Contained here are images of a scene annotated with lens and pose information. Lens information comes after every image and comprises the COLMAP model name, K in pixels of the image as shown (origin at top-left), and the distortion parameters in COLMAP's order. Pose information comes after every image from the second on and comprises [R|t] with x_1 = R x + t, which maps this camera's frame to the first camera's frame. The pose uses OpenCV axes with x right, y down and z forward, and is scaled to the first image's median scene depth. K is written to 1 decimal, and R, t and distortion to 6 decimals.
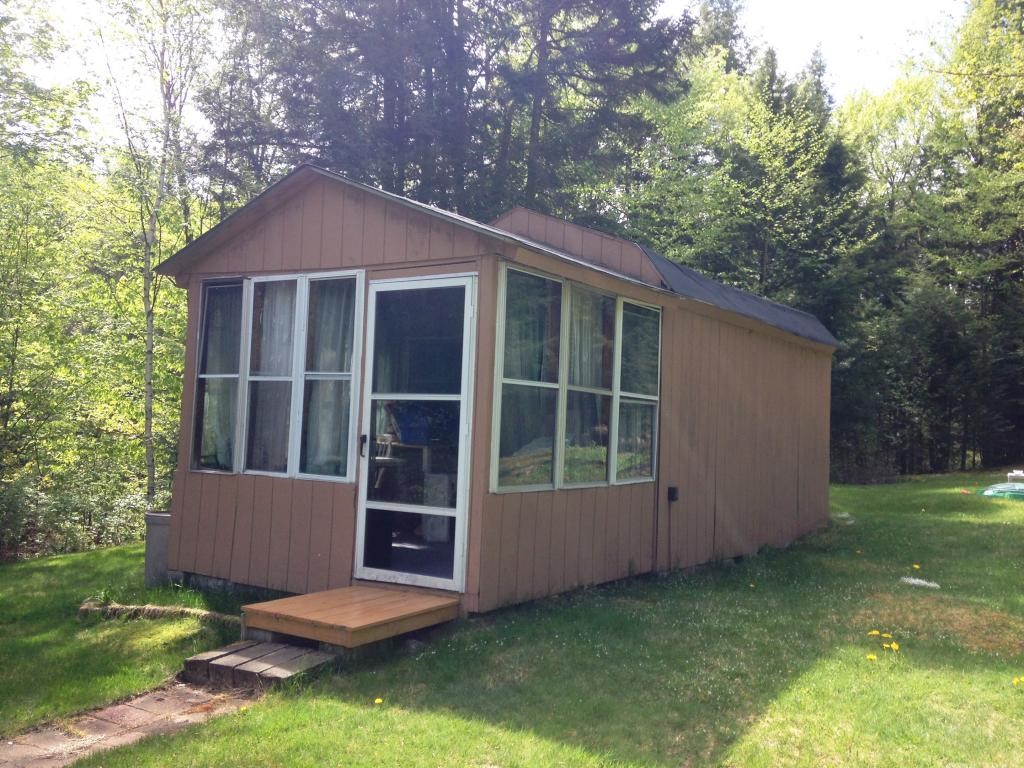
lens RADIAL K [[949.9, 0, 511.8], [0, 949.9, 383.2], [0, 0, 1]] dist [0.108076, 0.000000]
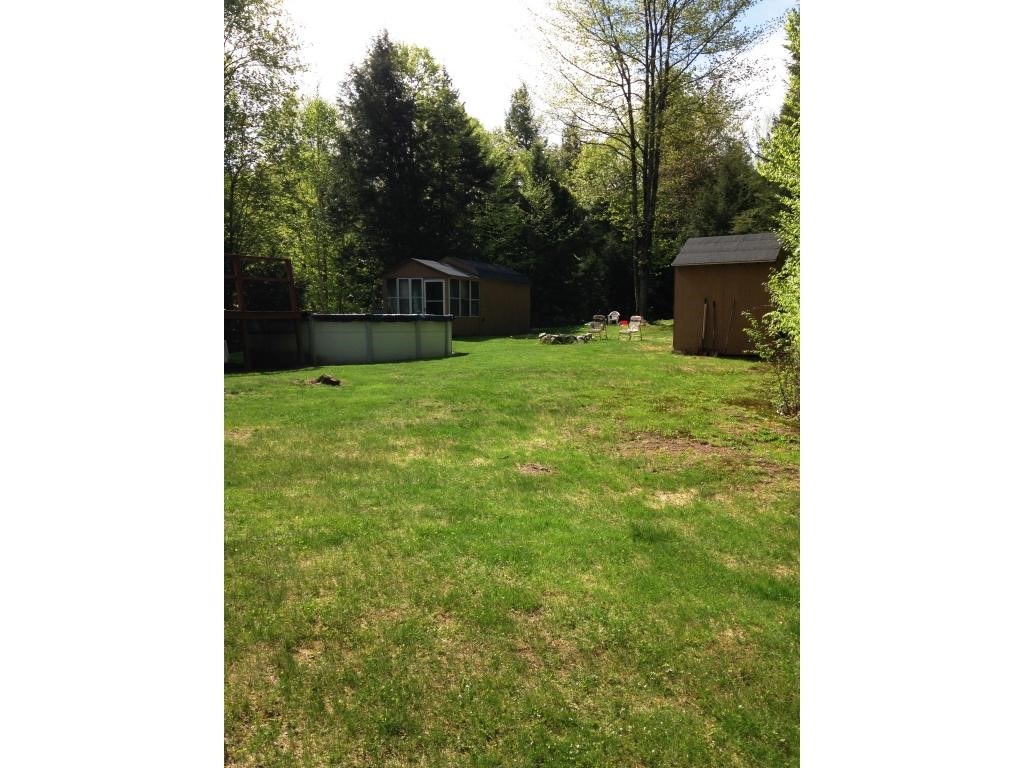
lens RADIAL K [[949.9, 0, 512.7], [0, 949.9, 384.1], [0, 0, 1]] dist [0.108076, 0.000000]
pose [[0.991646, -0.039717, 0.122719, -0.317591], [0.026087, 0.993506, 0.110747, -0.098623], [-0.126321, -0.106621, 0.986243, -4.256513]]
